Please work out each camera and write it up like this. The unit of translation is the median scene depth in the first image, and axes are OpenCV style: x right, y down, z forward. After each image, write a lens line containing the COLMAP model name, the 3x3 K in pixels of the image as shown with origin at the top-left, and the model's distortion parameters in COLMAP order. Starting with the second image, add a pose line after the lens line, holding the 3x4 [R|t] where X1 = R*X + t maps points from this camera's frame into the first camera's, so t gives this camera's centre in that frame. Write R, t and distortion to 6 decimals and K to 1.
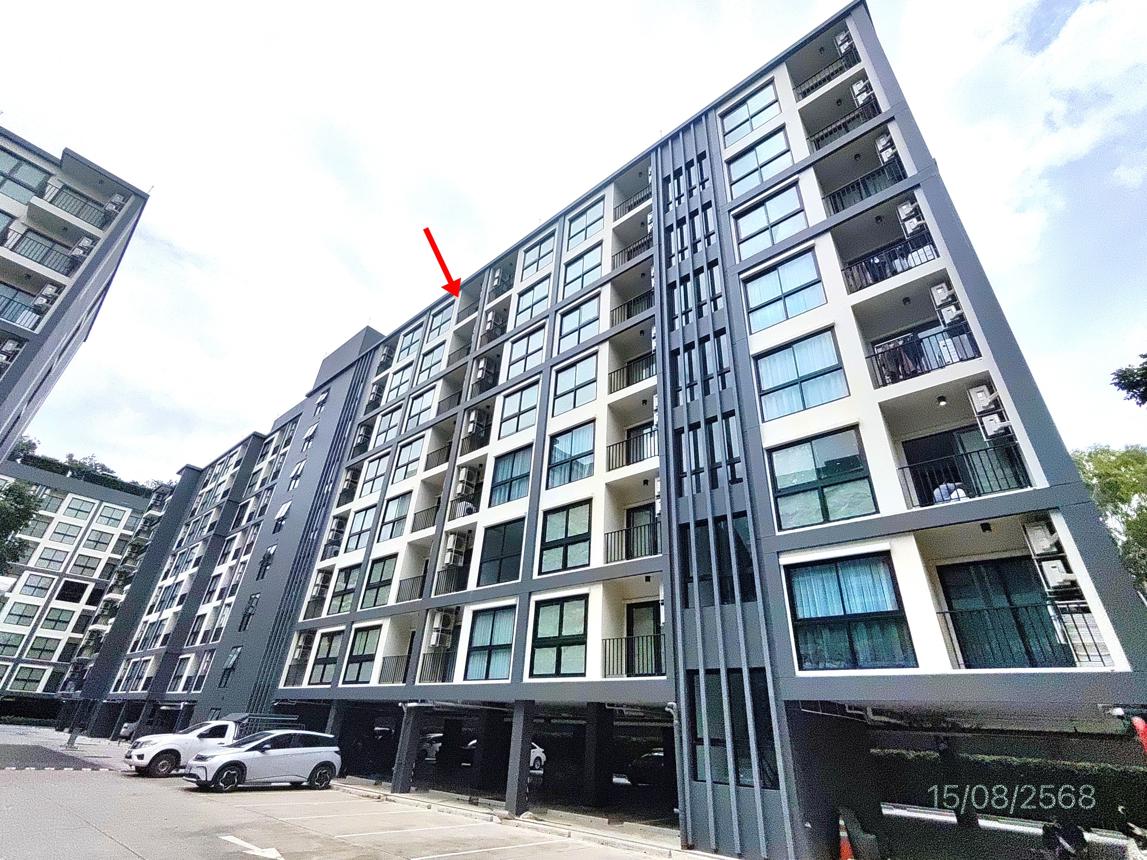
lens RADIAL K [[532.4, 0, 573.5], [0, 532.4, 430.0], [0, 0, 1]] dist [-0.001109, -0.000016]
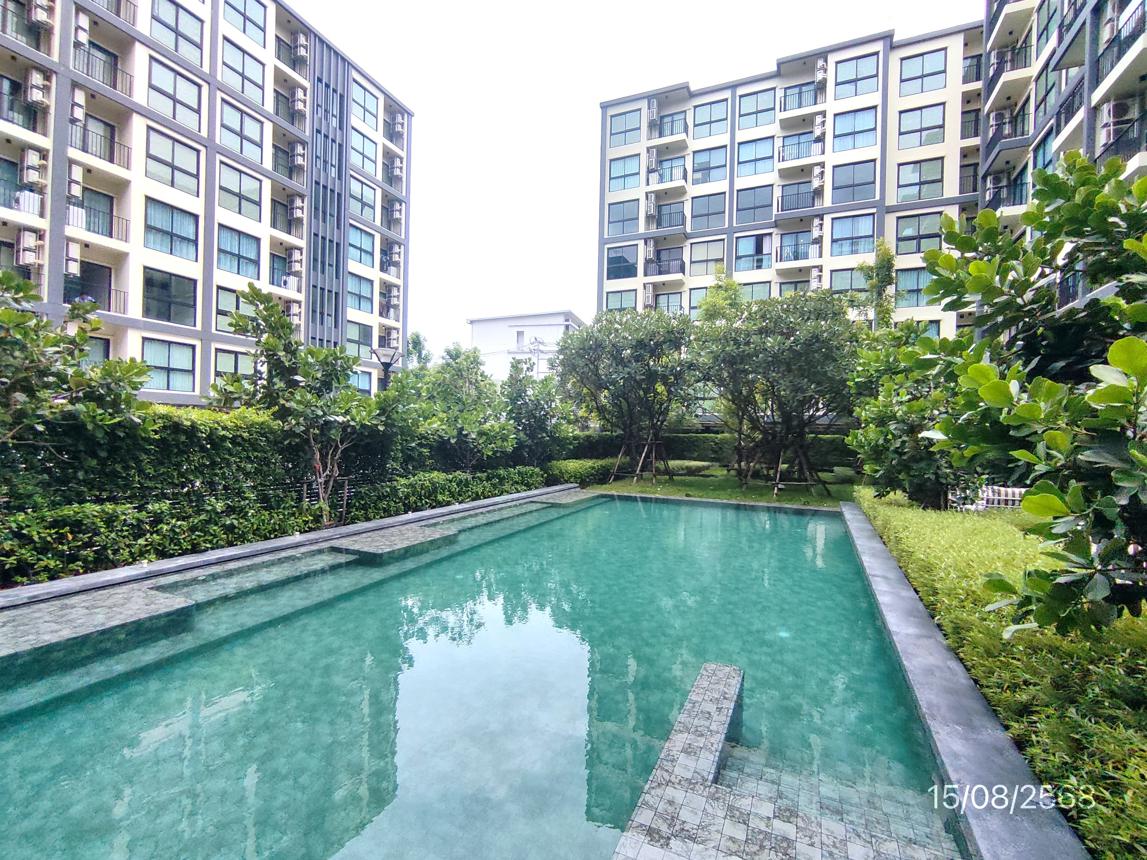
lens RADIAL K [[532.4, 0, 573.5], [0, 532.4, 430.0], [0, 0, 1]] dist [-0.001109, -0.000016]
pose [[-0.323939, -0.059116, 0.944229, -1.770563], [-0.513267, 0.849382, -0.122910, 0.173573], [-0.794746, -0.524457, -0.305490, 0.500737]]
